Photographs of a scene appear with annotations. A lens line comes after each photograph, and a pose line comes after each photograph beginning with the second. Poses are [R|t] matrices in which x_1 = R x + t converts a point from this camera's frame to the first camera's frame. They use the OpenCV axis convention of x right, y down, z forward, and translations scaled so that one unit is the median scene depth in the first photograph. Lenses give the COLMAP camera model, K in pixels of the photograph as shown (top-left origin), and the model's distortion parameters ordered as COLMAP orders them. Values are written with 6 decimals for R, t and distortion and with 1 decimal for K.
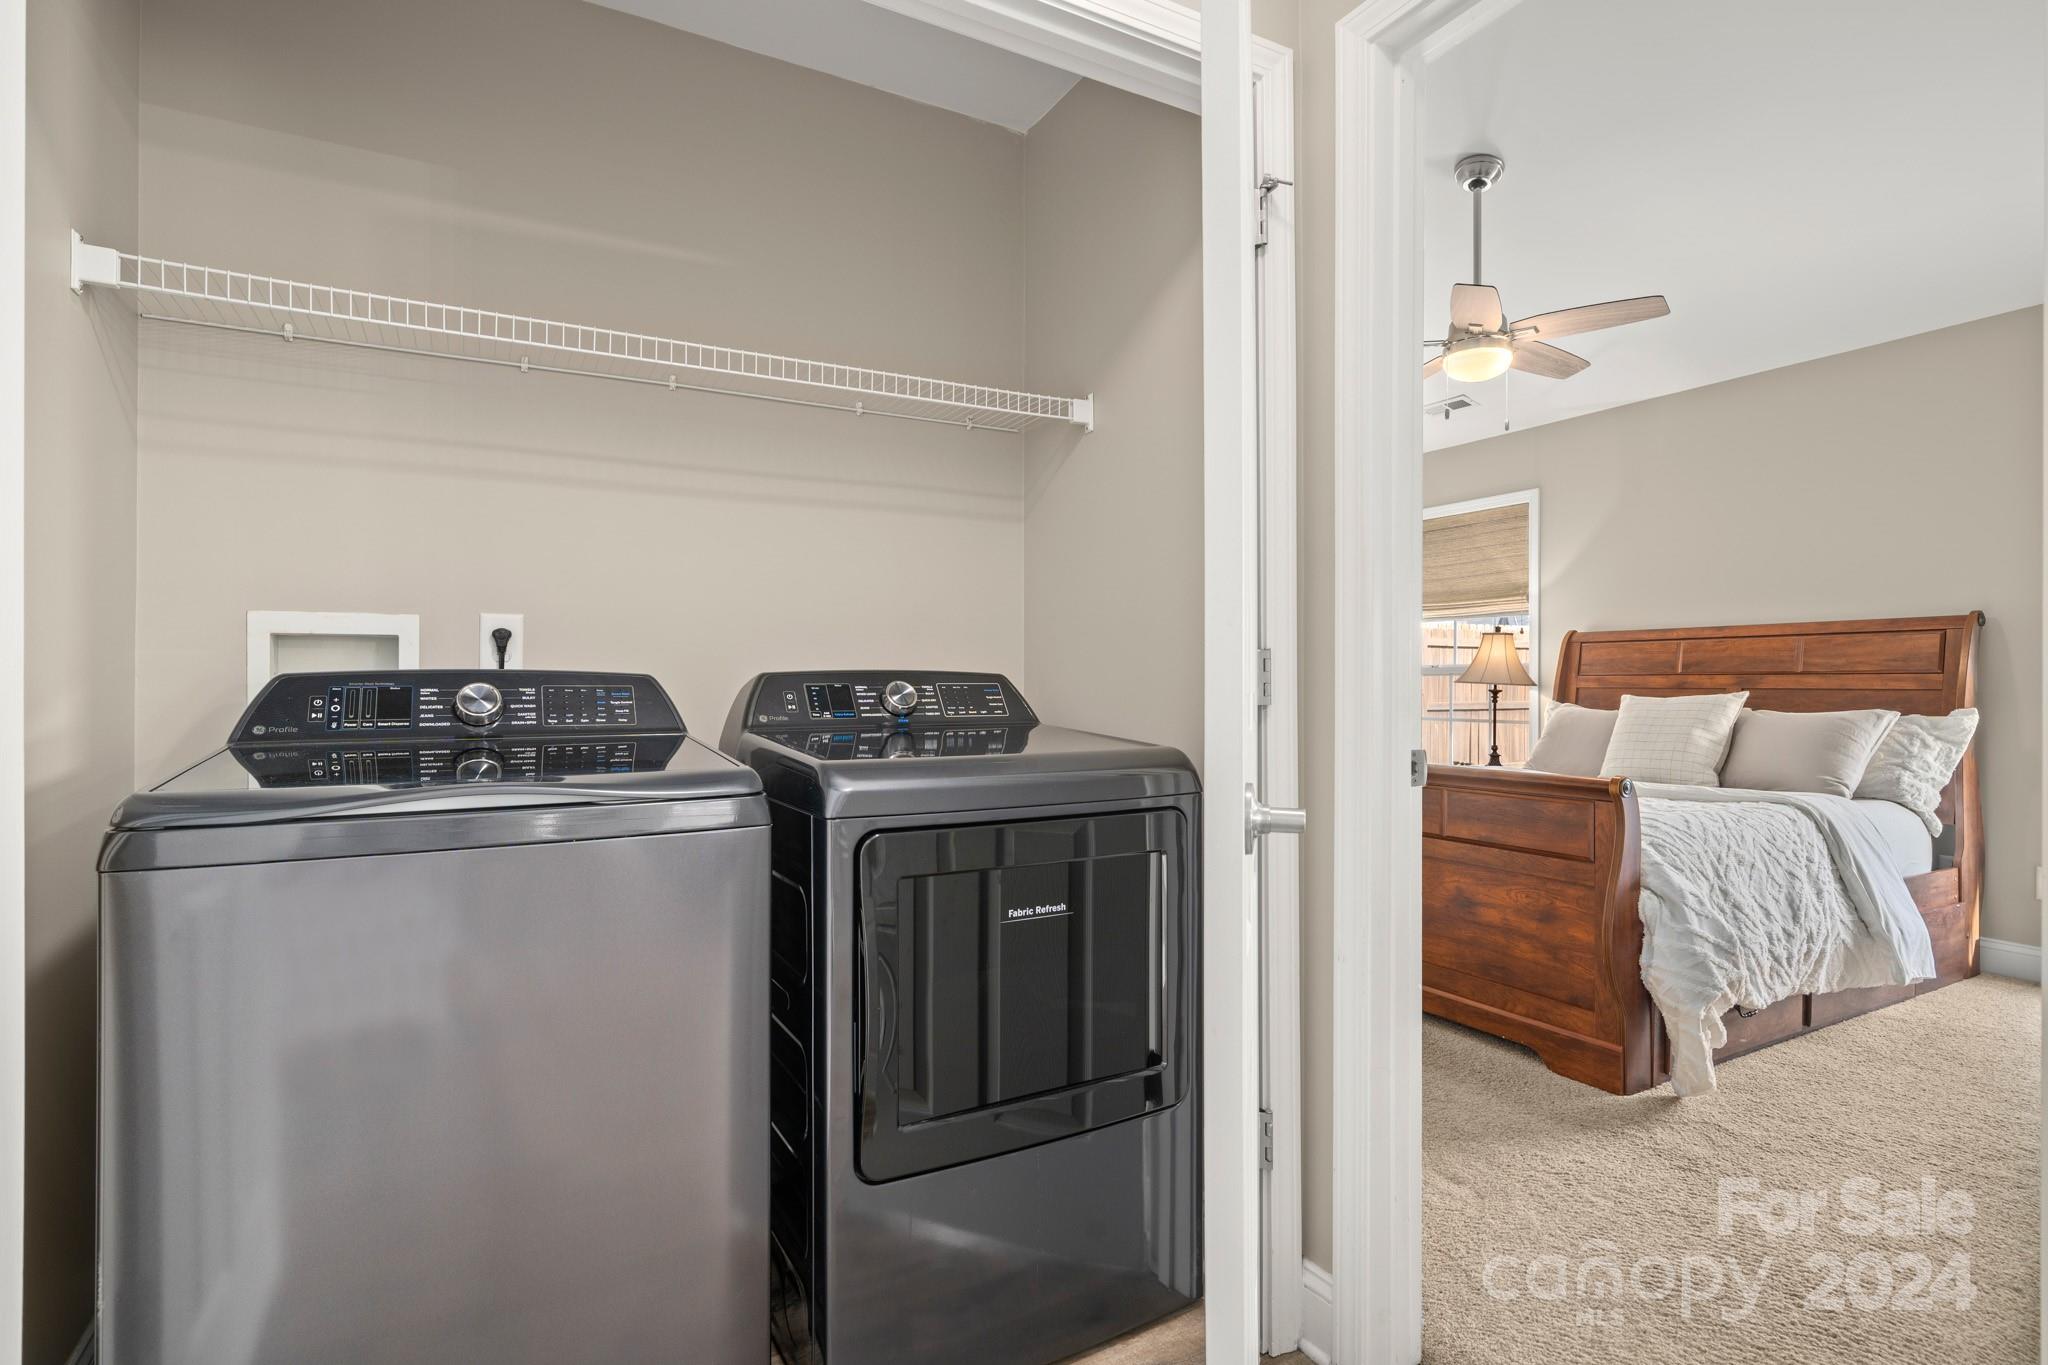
lens RADIAL K [[1015.3, 0, 1024.0], [0, 1015.3, 682.5], [0, 0, 1]] dist [0.000343, -0.000310]
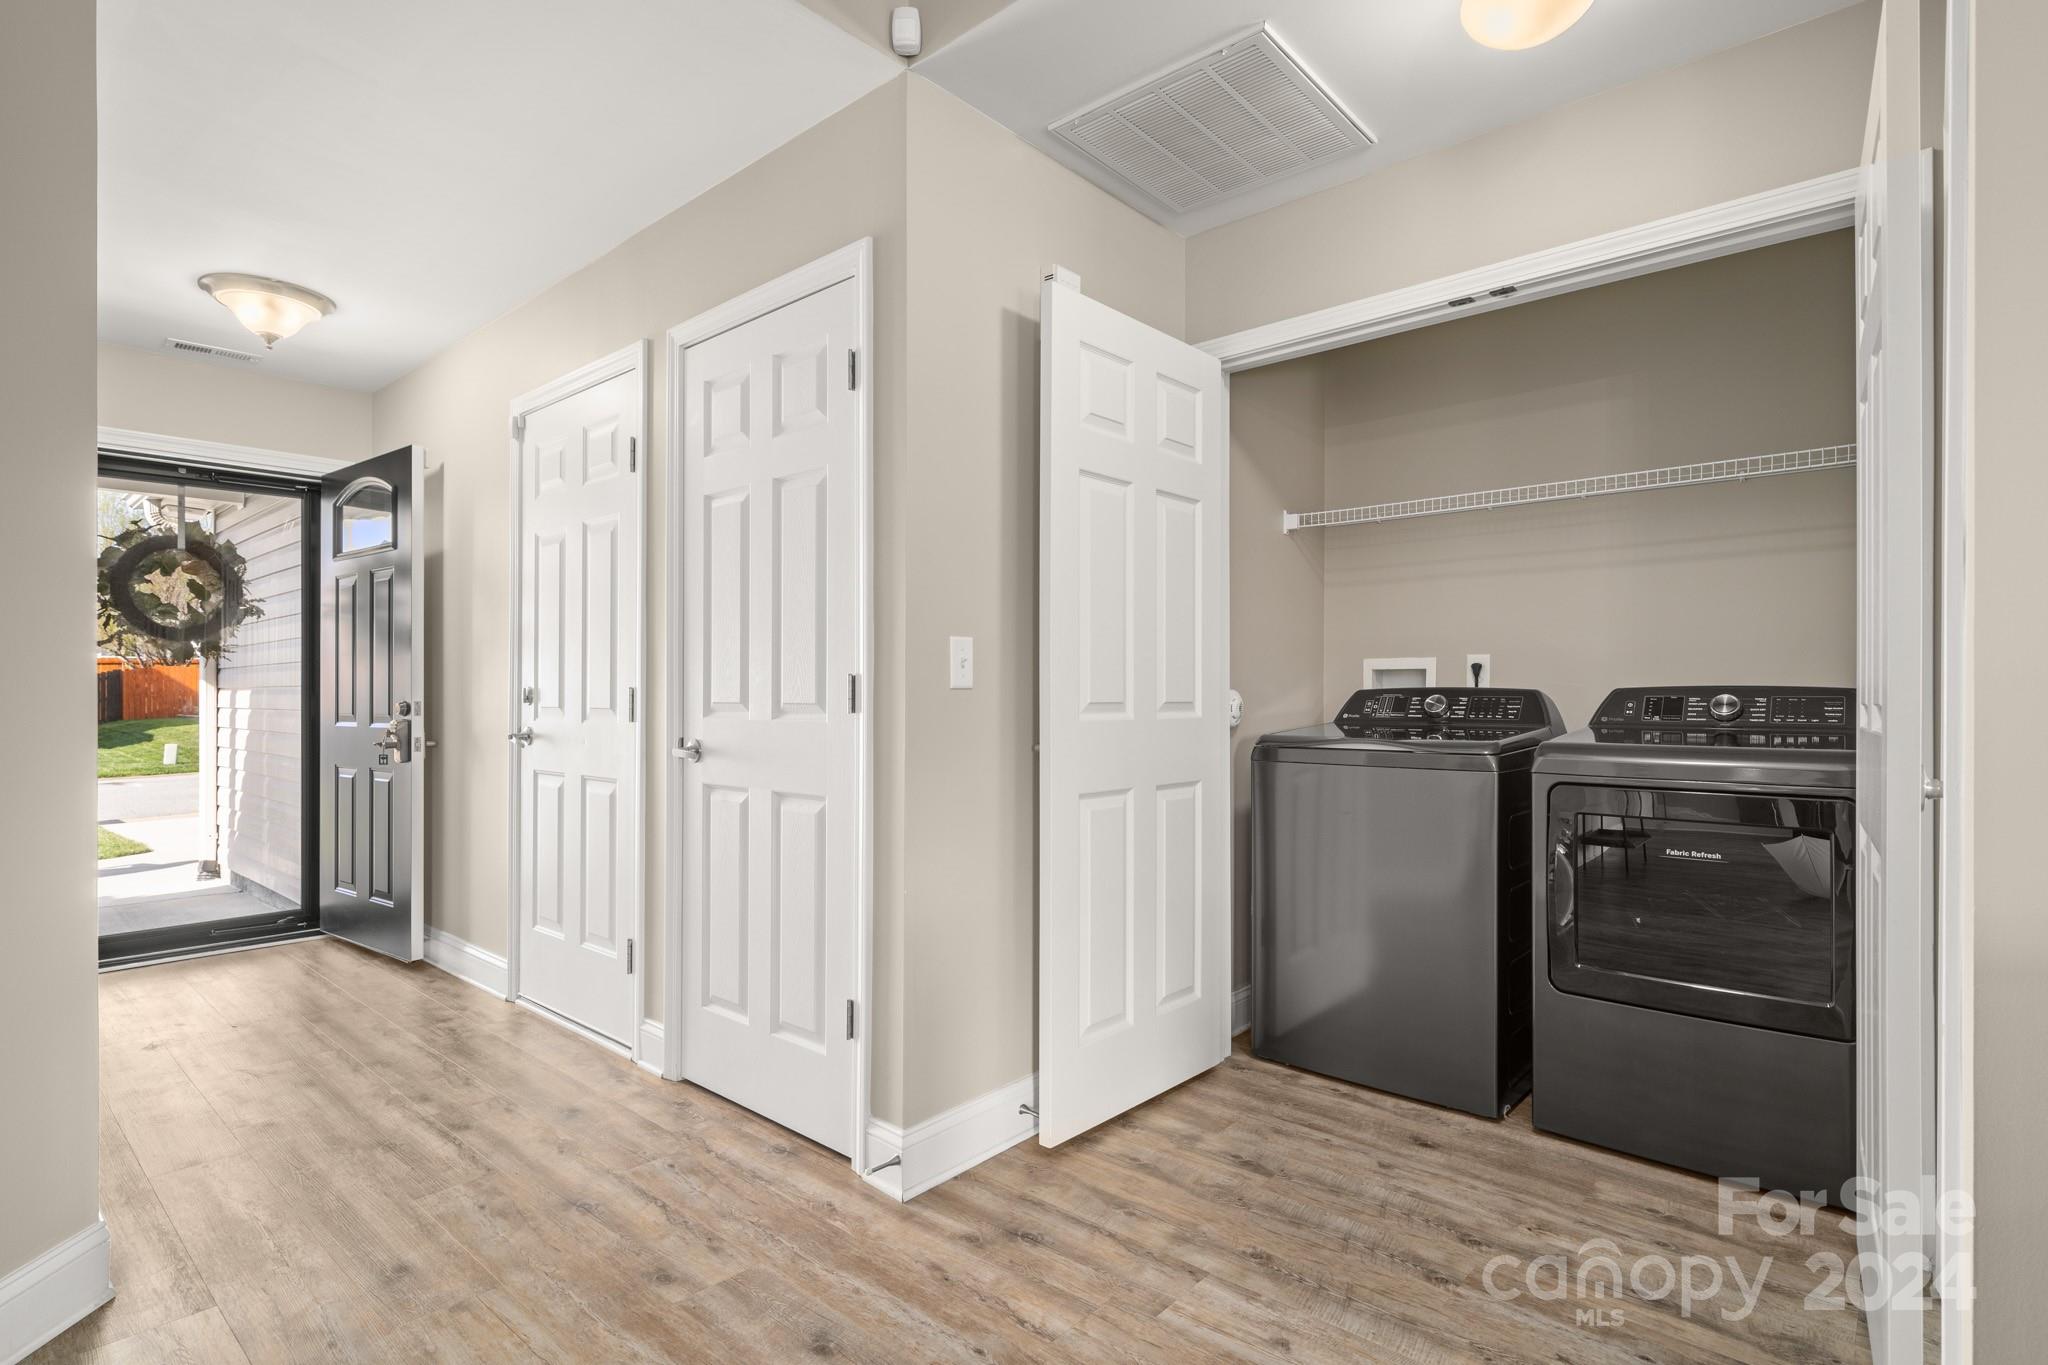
lens RADIAL K [[1015.3, 0, 1024.0], [0, 1015.3, 682.5], [0, 0, 1]] dist [0.000343, -0.000310]
pose [[0.337856, -0.006293, -0.941177, 0.887726], [-0.001641, 0.999972, -0.007275, -0.006381], [0.941196, 0.004003, 0.337836, -0.325758]]
